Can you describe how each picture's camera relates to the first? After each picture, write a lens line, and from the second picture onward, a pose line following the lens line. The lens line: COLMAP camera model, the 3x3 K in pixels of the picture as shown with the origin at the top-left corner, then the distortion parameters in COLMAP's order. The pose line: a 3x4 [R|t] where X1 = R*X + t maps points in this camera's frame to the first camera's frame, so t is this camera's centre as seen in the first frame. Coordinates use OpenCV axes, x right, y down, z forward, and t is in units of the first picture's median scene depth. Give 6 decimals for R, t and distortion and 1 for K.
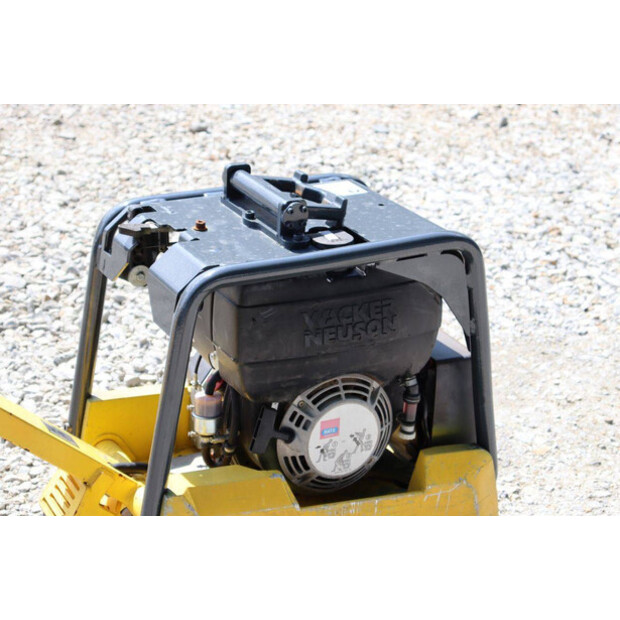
lens RADIAL K [[1389.4, 0, 310.0], [0, 1389.4, 310.0], [0, 0, 1]] dist [0.348420, 0.714258]
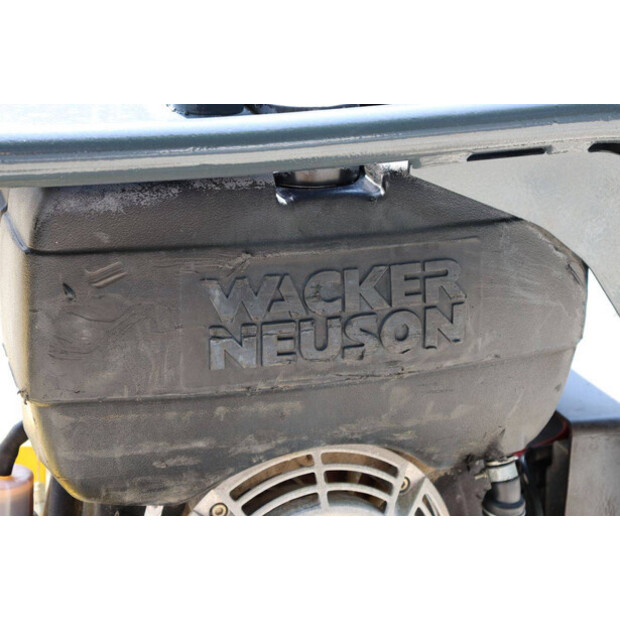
lens RADIAL K [[1389.4, 0, 310.0], [0, 1389.4, 310.0], [0, 0, 1]] dist [0.348420, 0.714258]
pose [[0.989386, 0.054770, -0.134596, 0.071367], [-0.057227, 0.998257, -0.014449, 0.013614], [0.133570, 0.021998, 0.990795, 0.595318]]
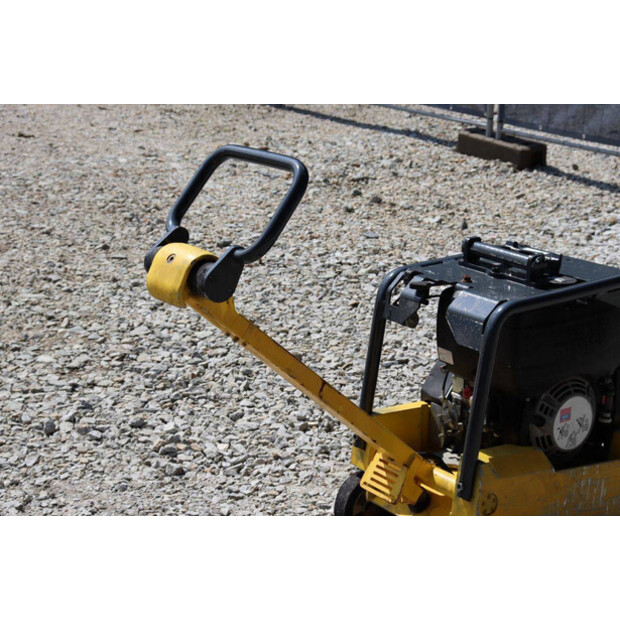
lens RADIAL K [[1389.4, 0, 310.0], [0, 1389.4, 310.0], [0, 0, 1]] dist [0.348420, 0.714258]
pose [[0.981736, -0.067530, 0.177857, -0.490049], [0.084271, 0.992521, -0.088315, 0.083780], [-0.170563, 0.101690, 0.980085, -0.376782]]
